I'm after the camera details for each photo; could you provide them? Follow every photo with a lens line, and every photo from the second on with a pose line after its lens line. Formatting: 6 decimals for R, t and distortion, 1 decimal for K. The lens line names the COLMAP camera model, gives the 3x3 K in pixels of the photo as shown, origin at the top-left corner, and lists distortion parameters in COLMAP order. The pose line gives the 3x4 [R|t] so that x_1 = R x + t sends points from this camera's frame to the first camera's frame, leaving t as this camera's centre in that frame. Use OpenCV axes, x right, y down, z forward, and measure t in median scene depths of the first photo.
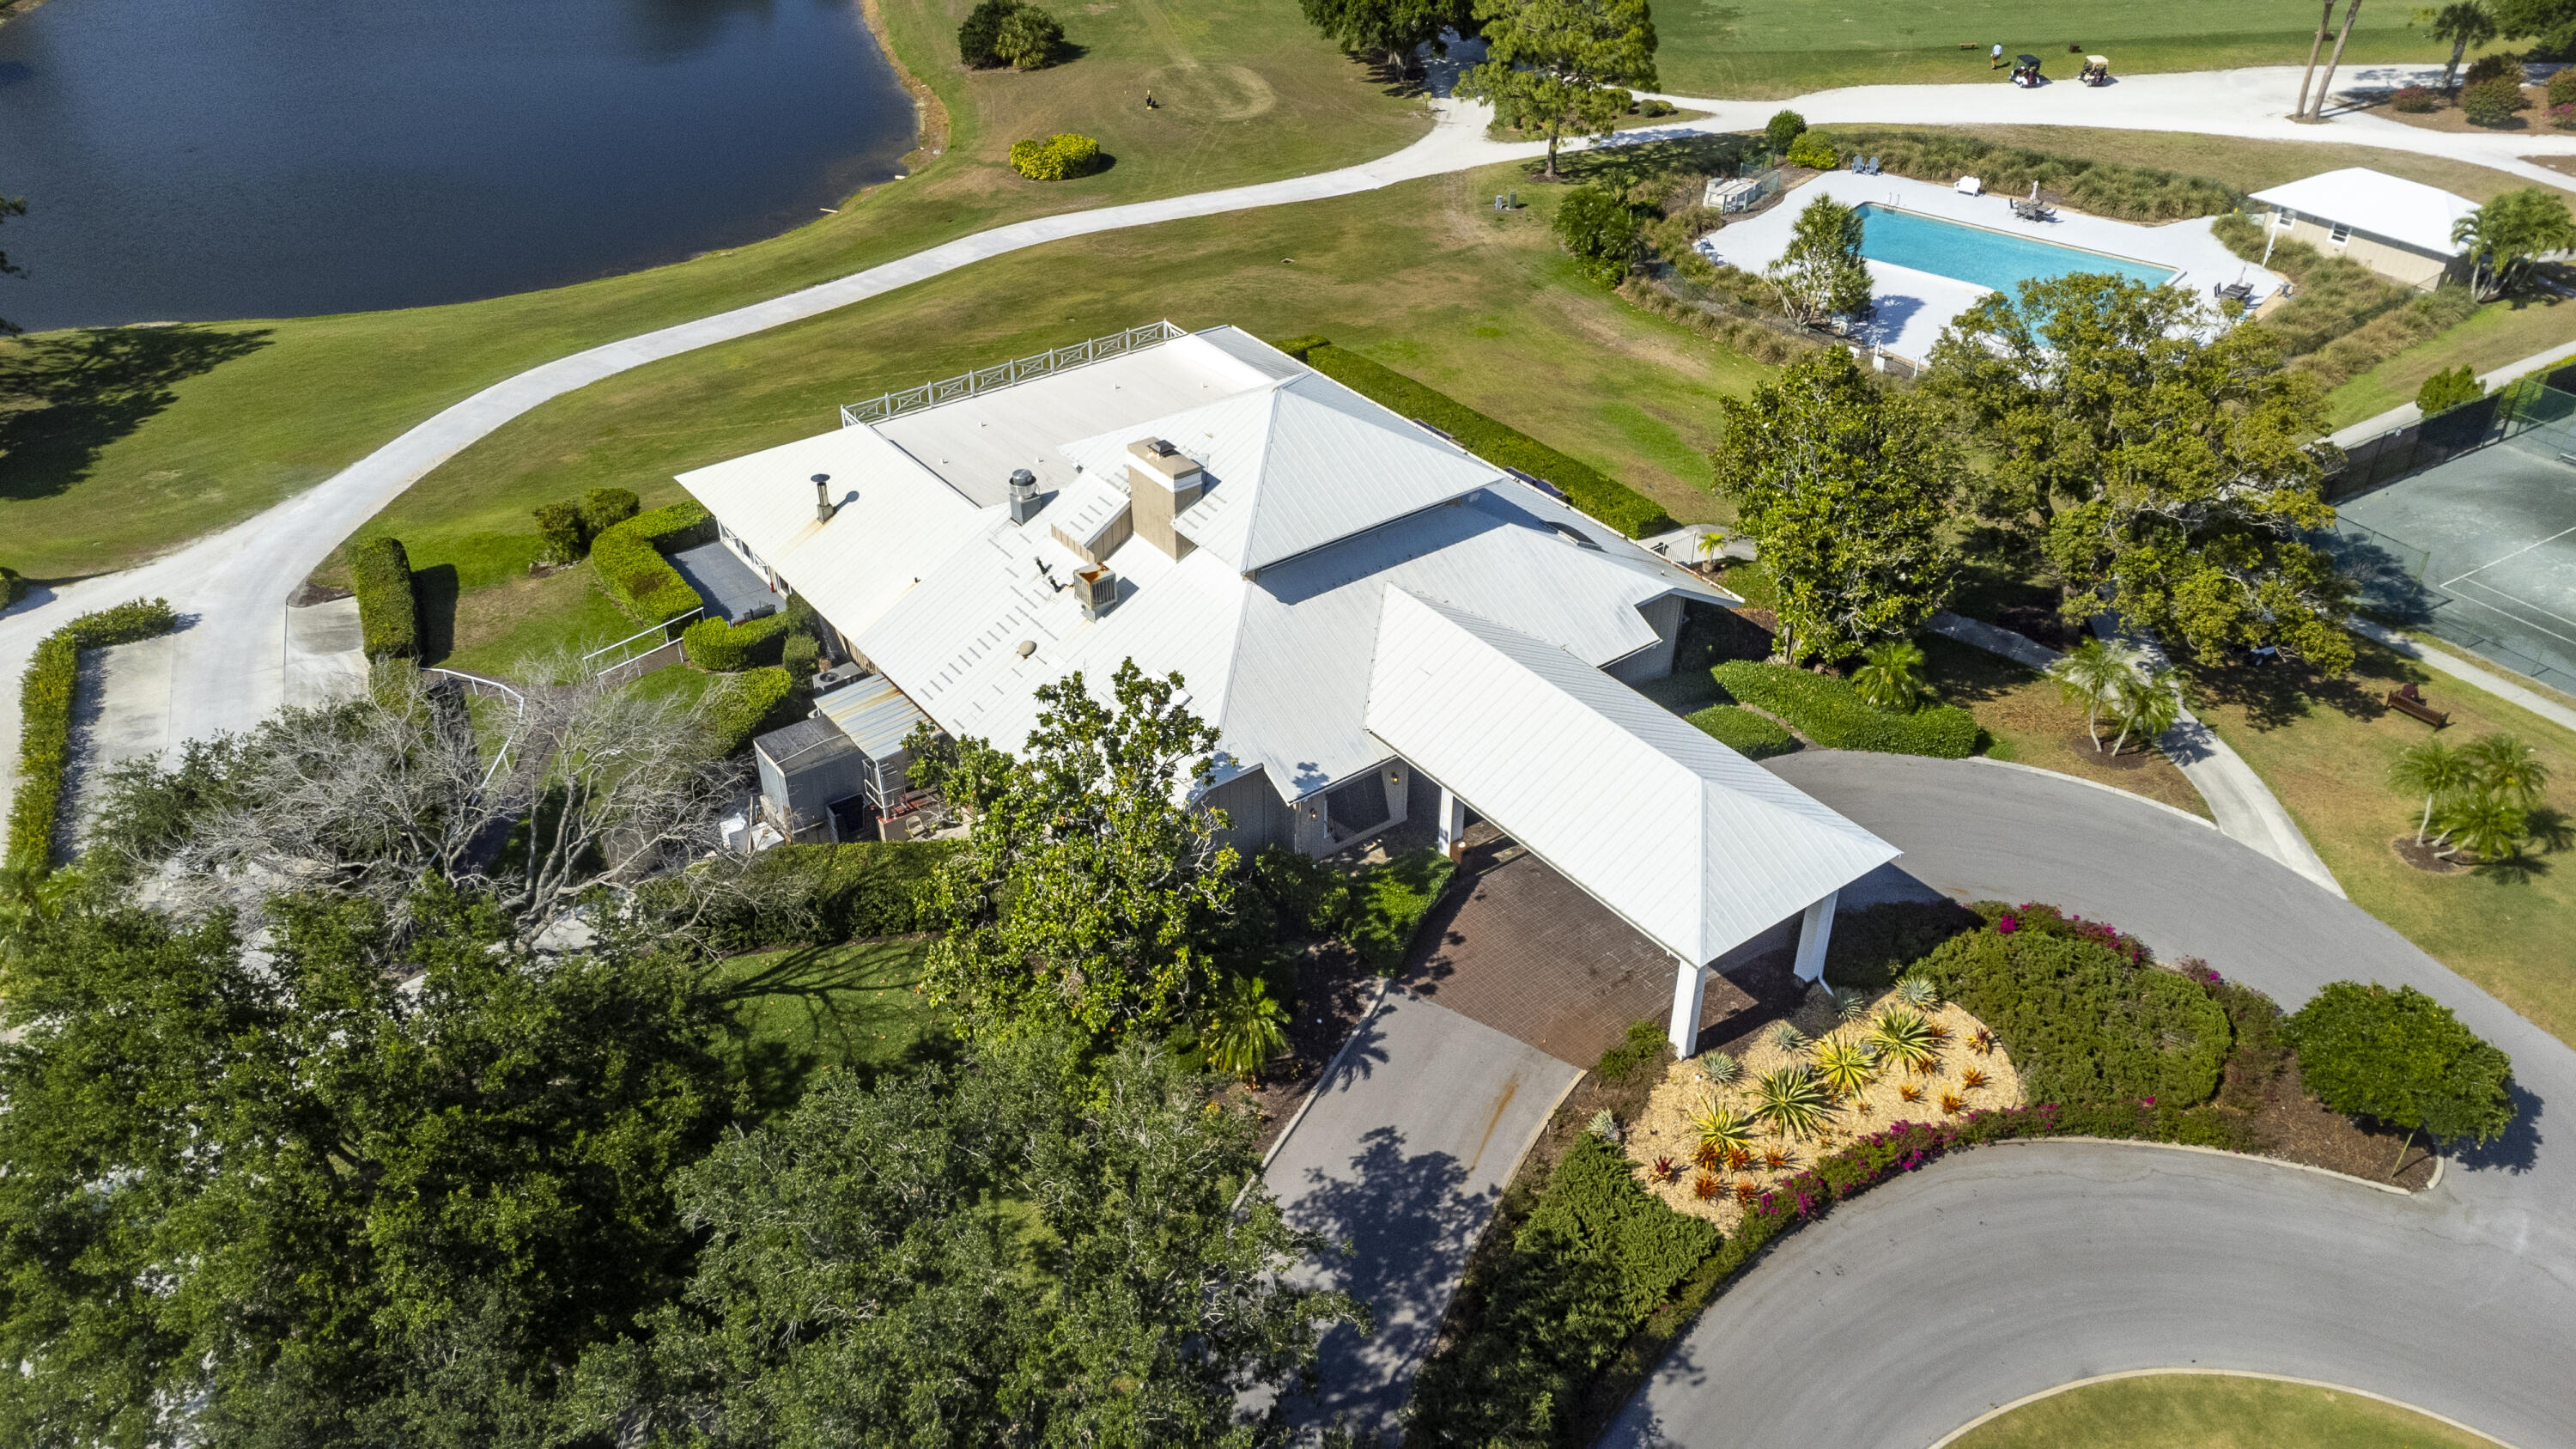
lens RADIAL K [[1902.1, 0, 1288.0], [0, 1902.1, 724.5], [0, 0, 1]] dist [0.016088, 0.041633]
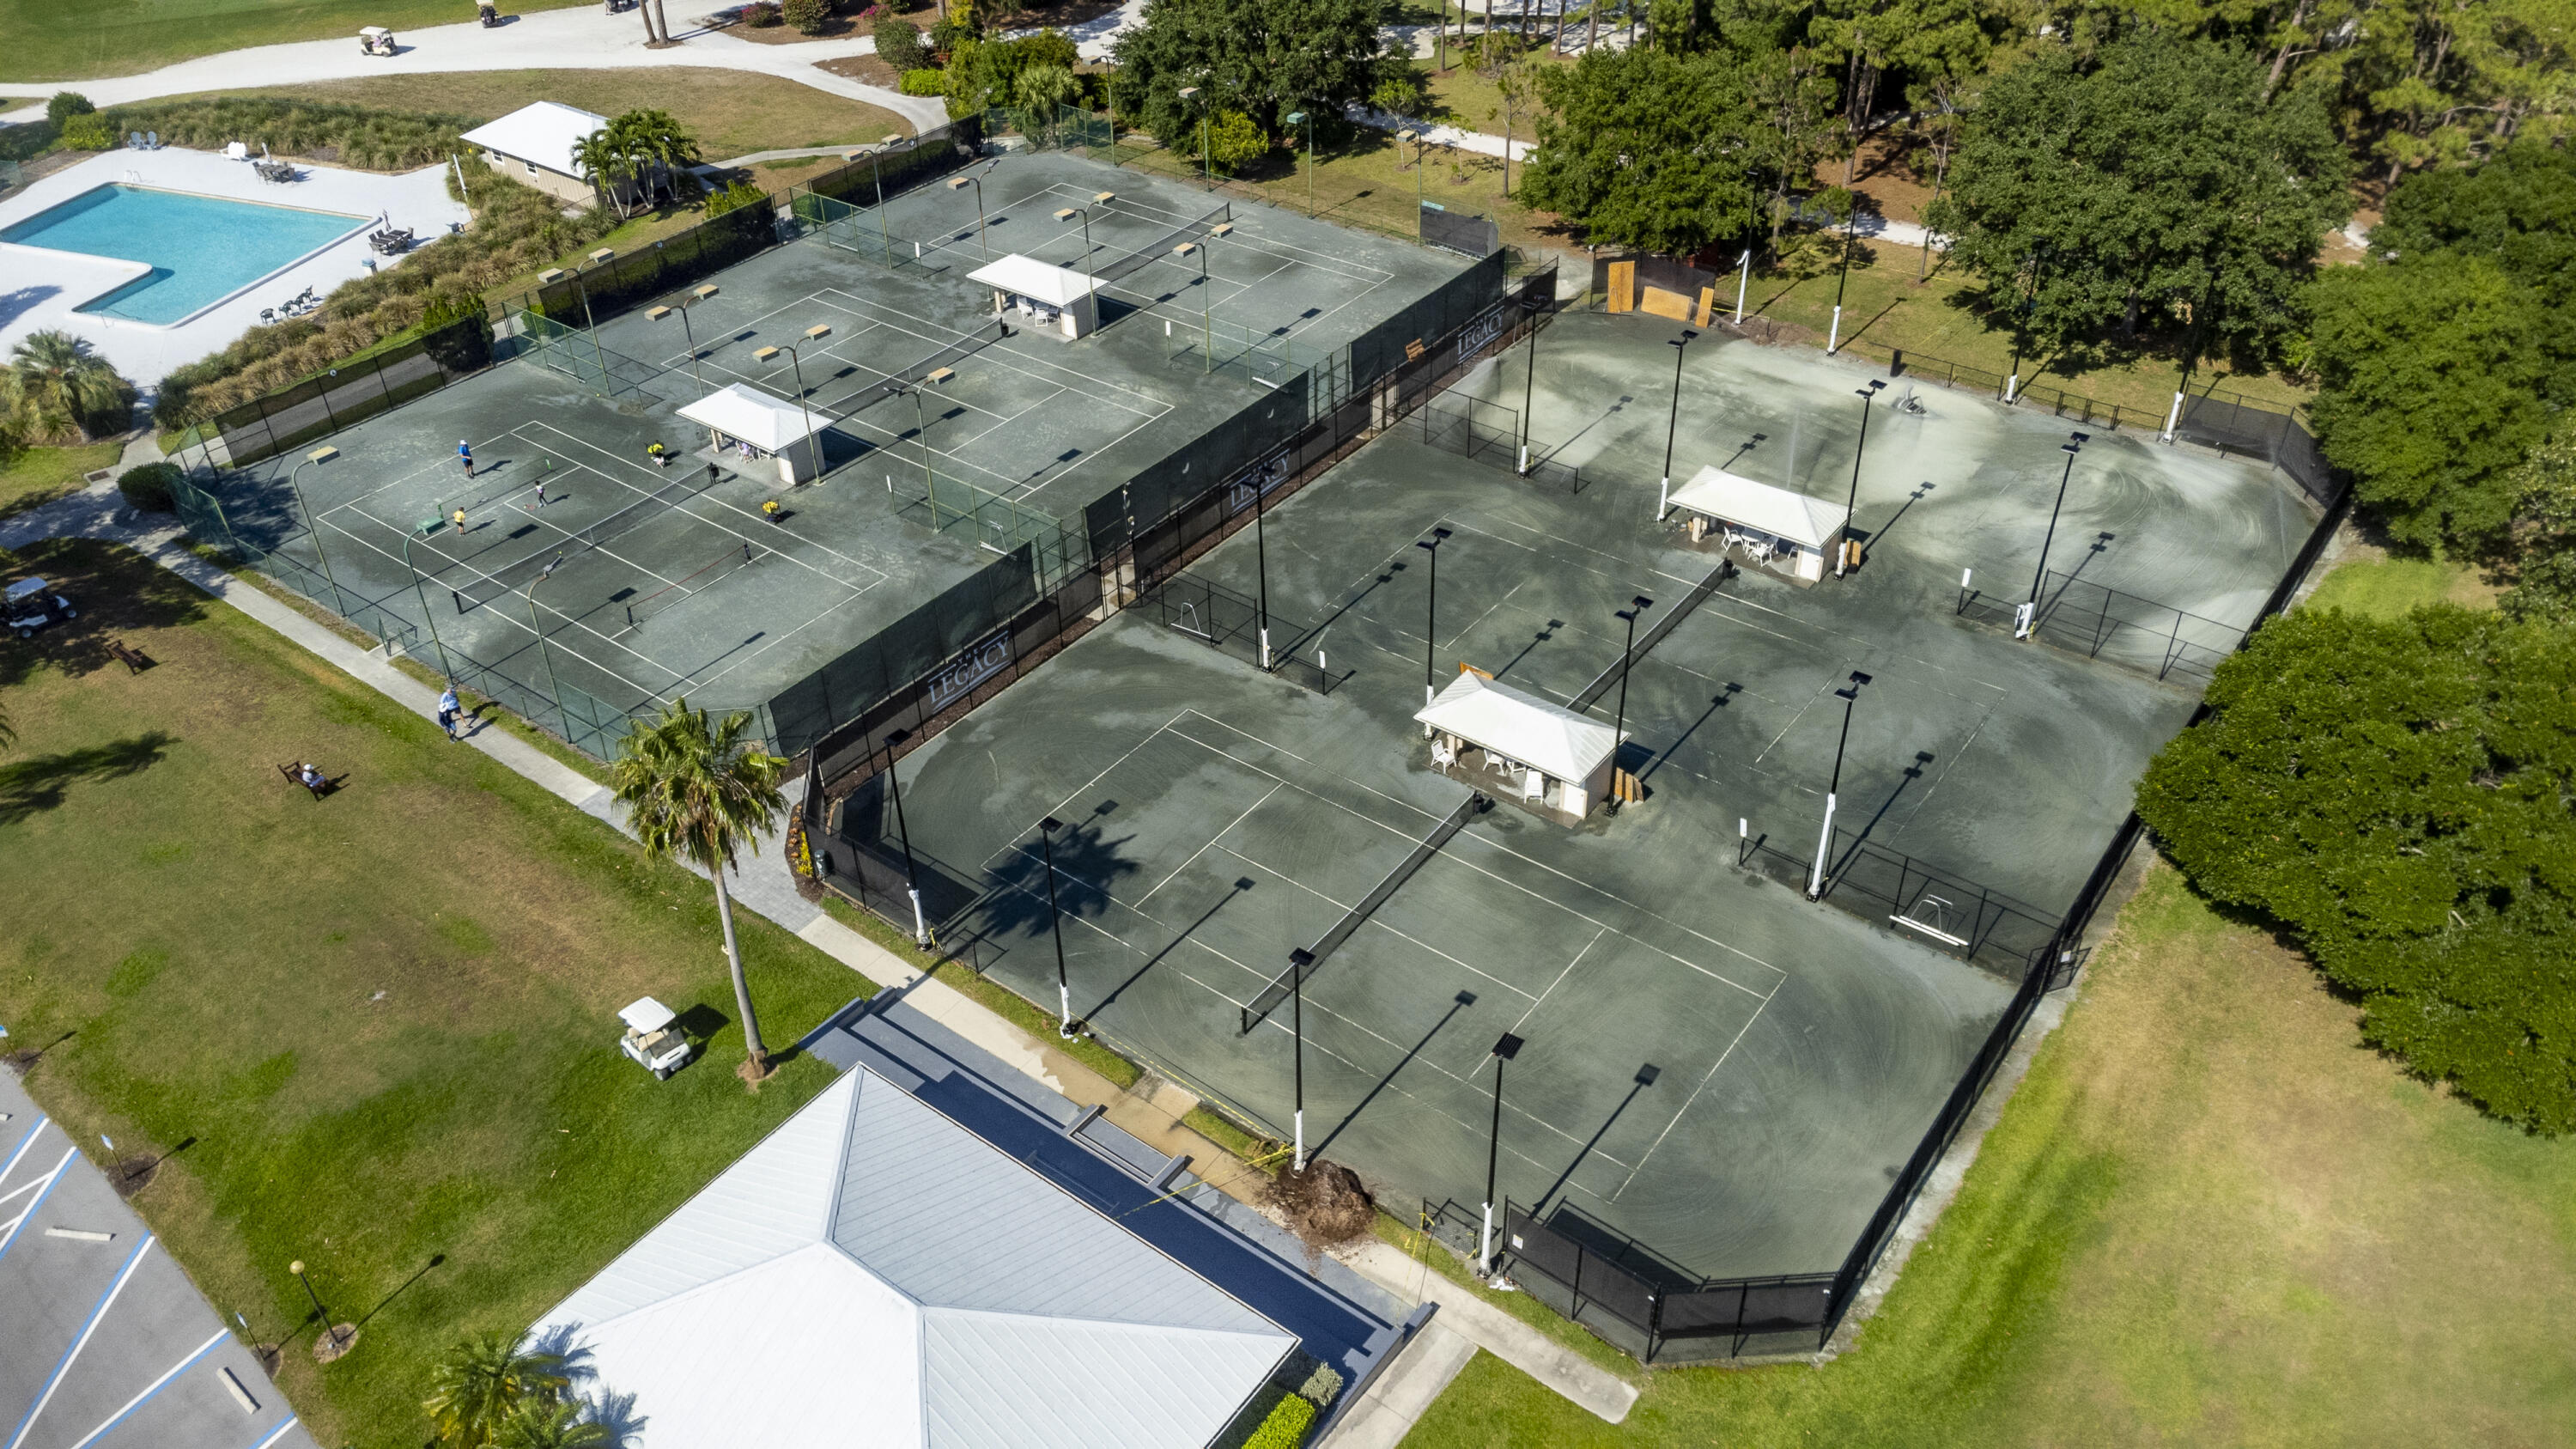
lens RADIAL K [[1902.1, 0, 1288.0], [0, 1902.1, 724.5], [0, 0, 1]] dist [0.016088, 0.041633]
pose [[0.931122, -0.227348, 0.285174, 0.531799], [0.214305, 0.973760, 0.076577, 0.052313], [-0.295101, -0.010189, 0.955412, -0.132849]]
